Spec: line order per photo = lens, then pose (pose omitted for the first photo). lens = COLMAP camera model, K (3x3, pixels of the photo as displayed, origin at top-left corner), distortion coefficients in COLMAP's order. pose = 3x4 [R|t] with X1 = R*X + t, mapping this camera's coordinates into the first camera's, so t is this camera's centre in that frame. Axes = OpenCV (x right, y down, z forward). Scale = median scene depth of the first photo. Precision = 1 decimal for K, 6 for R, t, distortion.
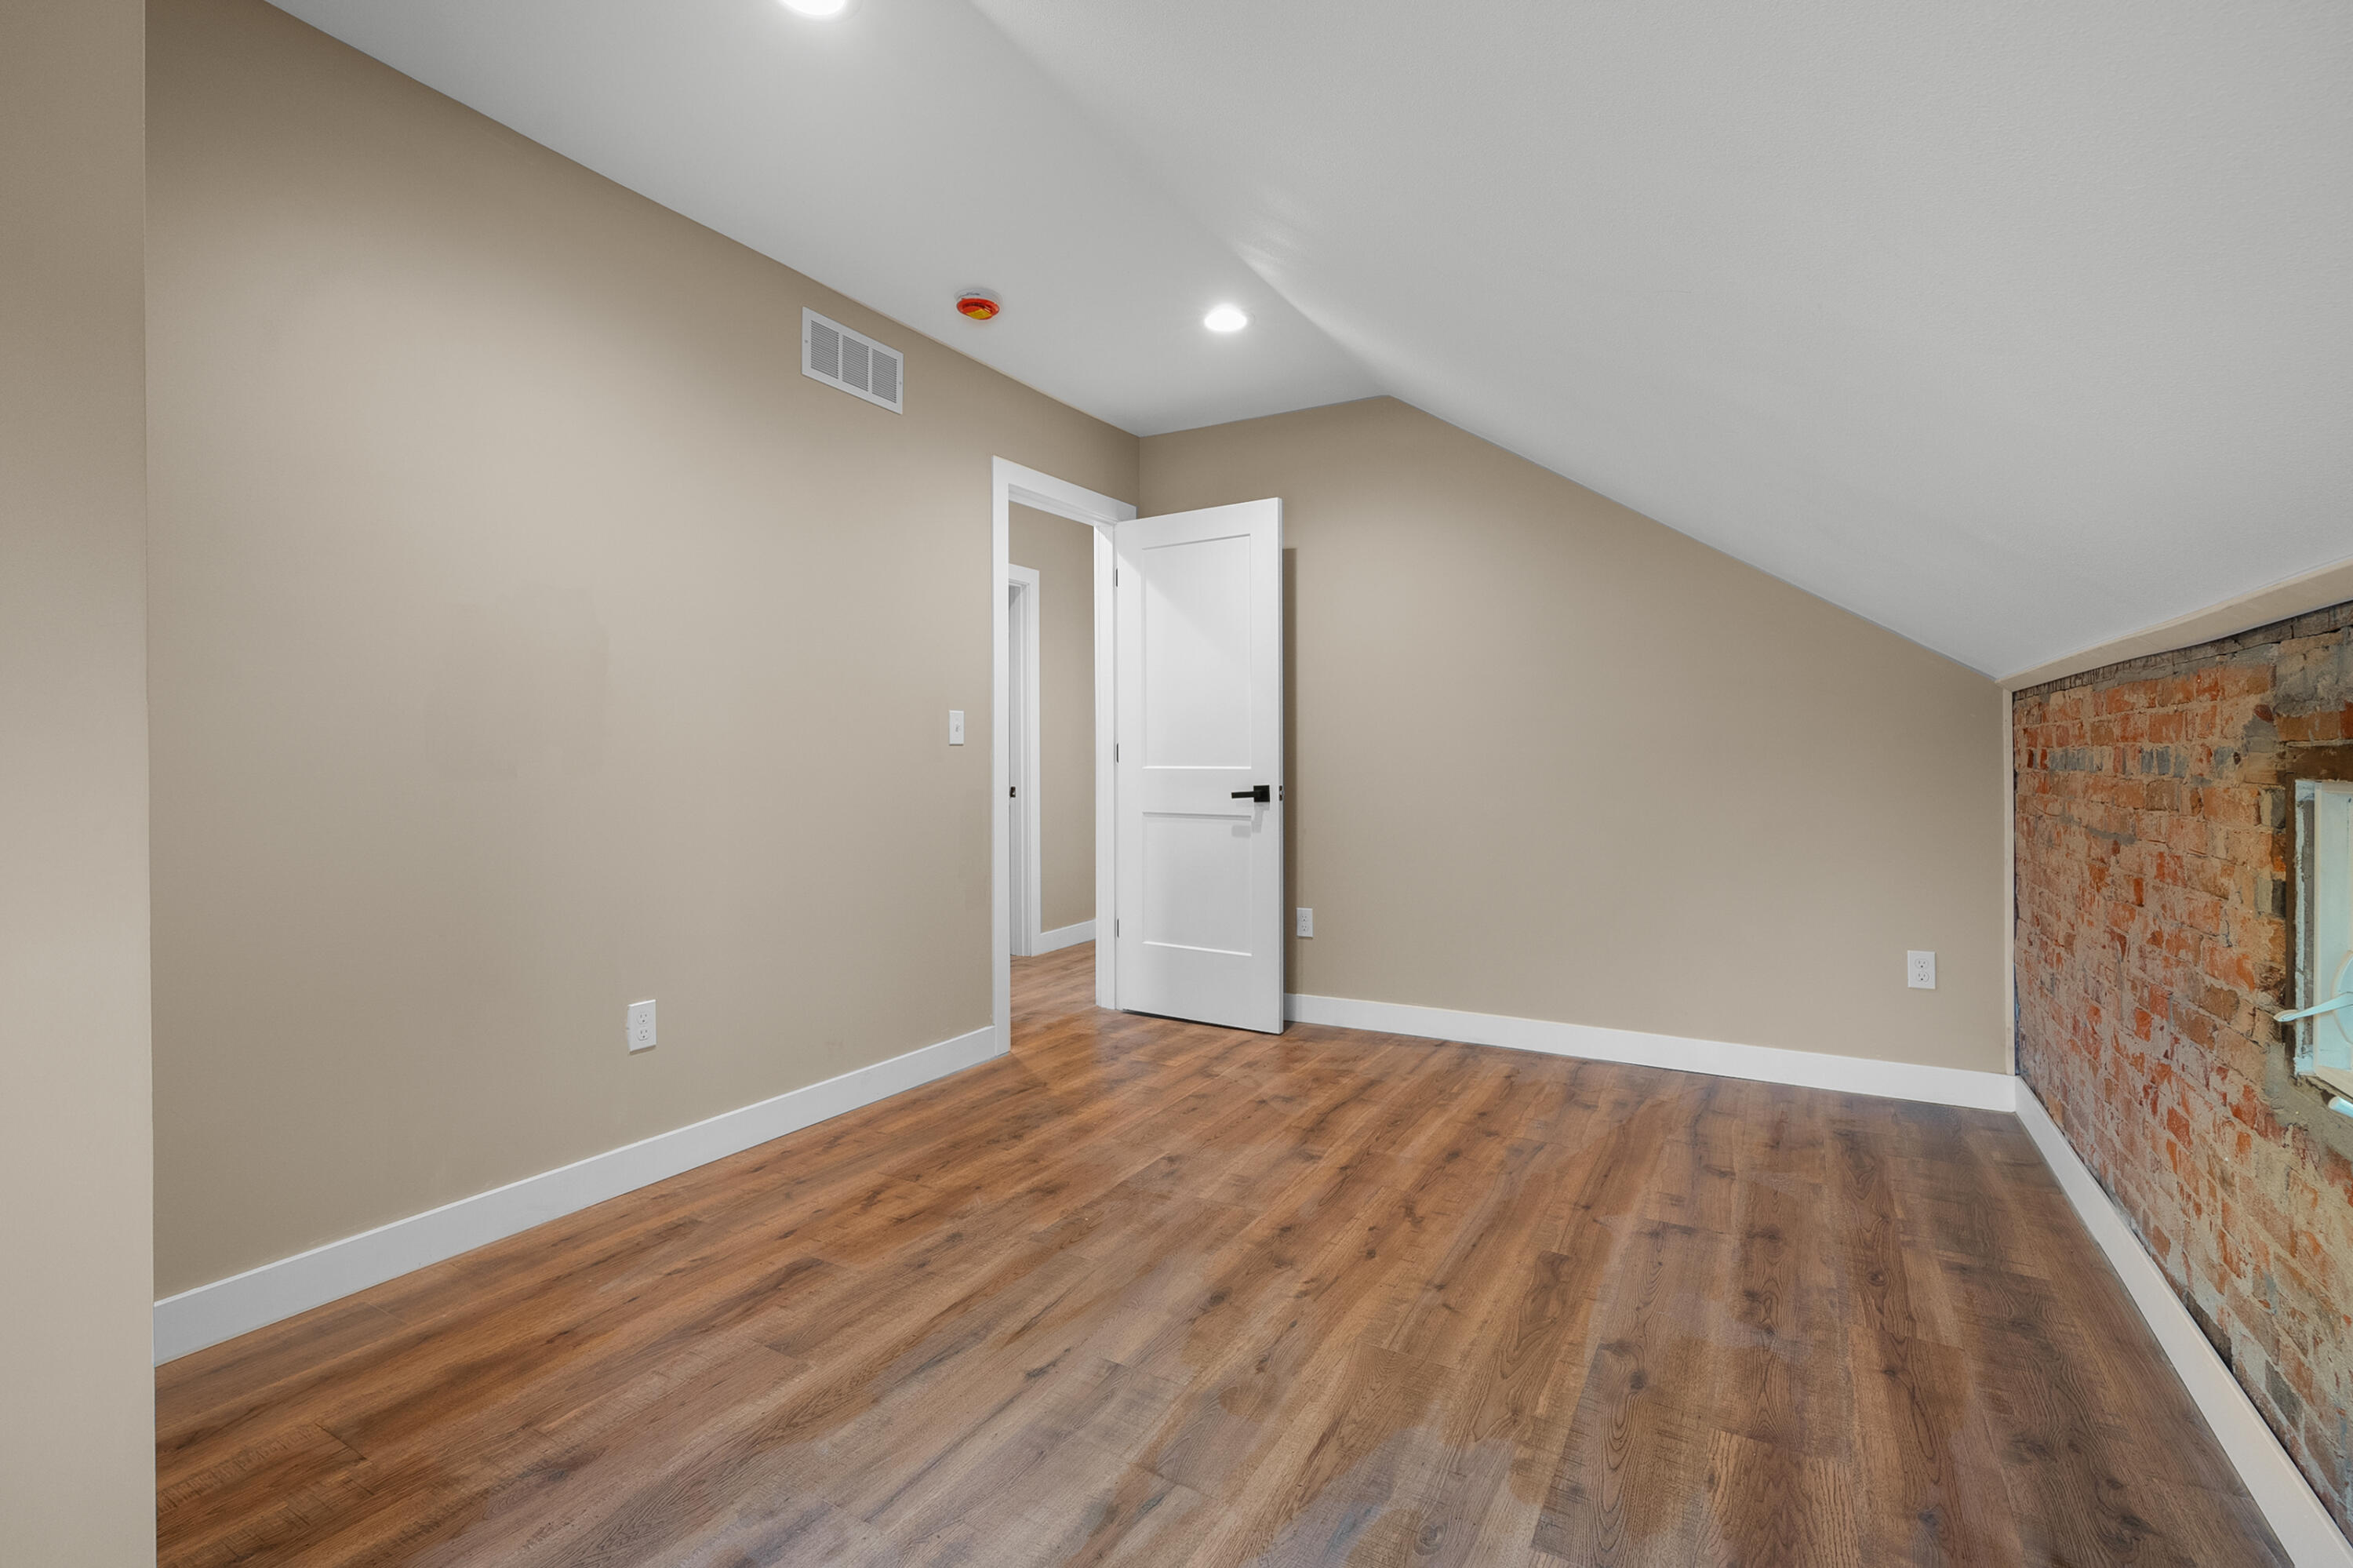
lens RADIAL K [[1067.7, 0, 1176.5], [0, 1067.7, 768.9], [0, 0, 1]] dist [-0.006937, 0.002621]
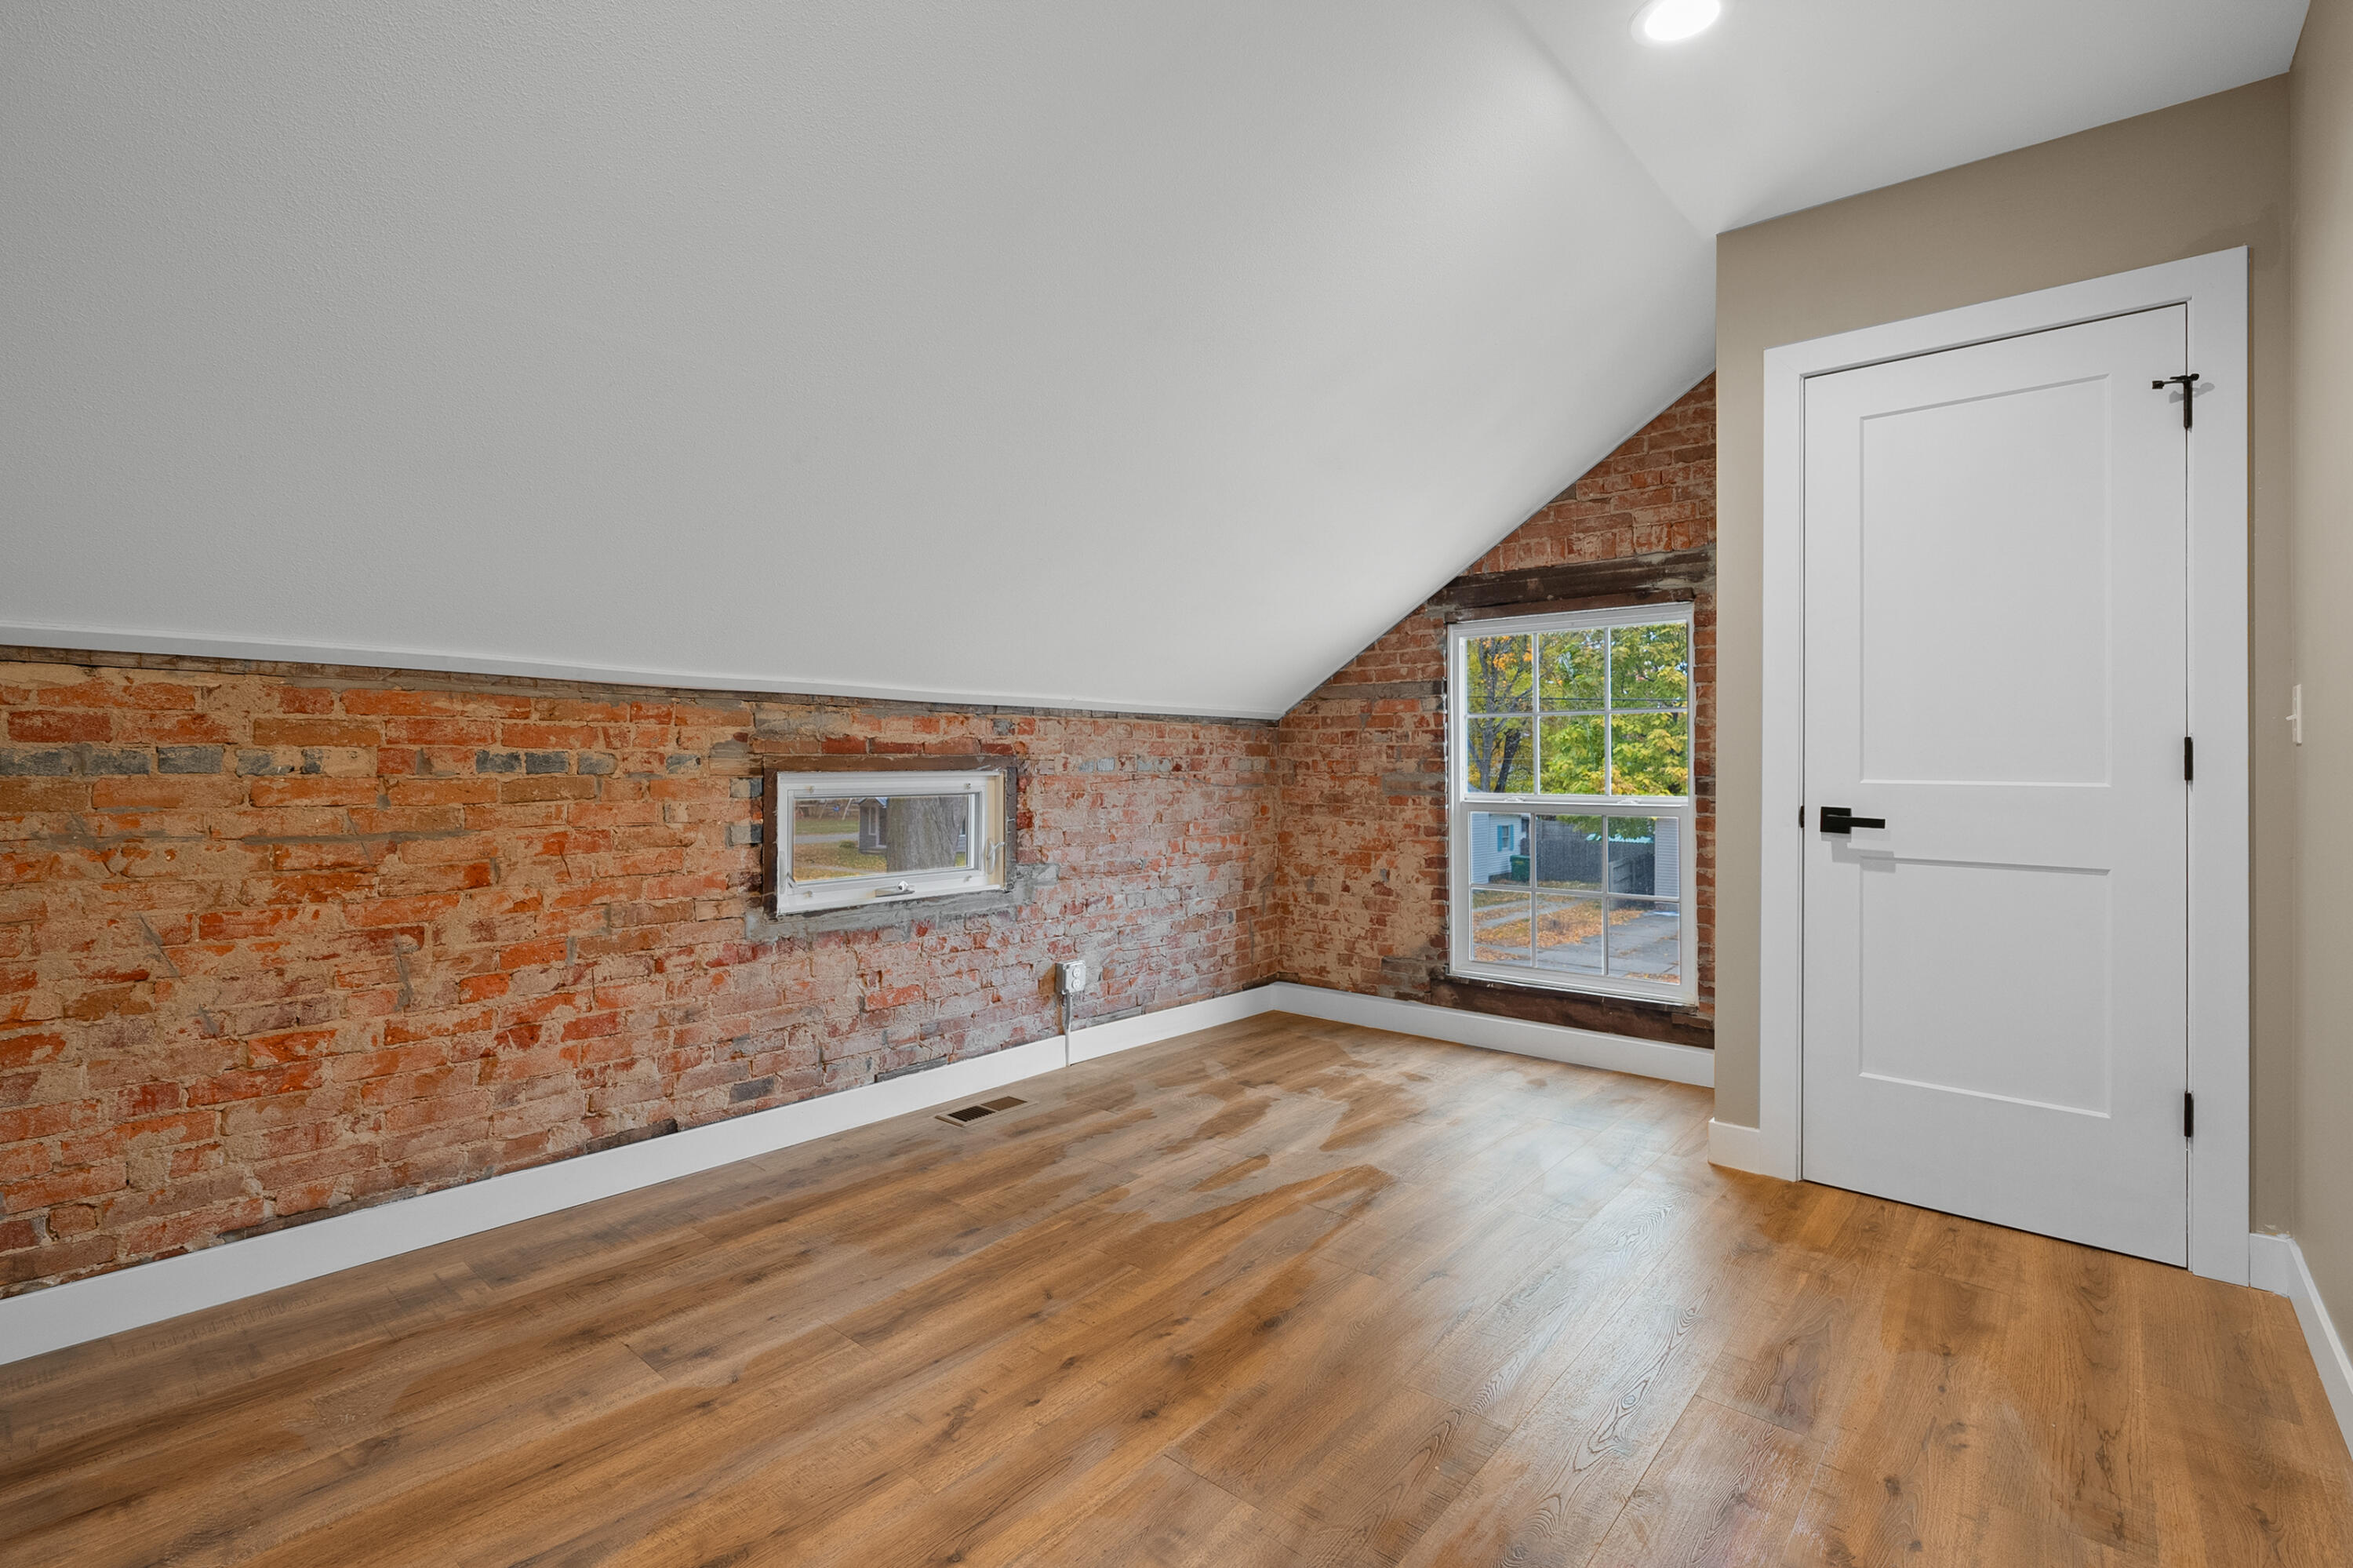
lens RADIAL K [[1067.7, 0, 1183.1], [0, 1067.7, 772.6], [0, 0, 1]] dist [-0.006937, 0.002621]
pose [[-0.983674, -0.007322, 0.179810, -0.049572], [-0.004452, 0.999856, 0.016360, -0.015730], [-0.179903, 0.015293, -0.983565, 1.823685]]
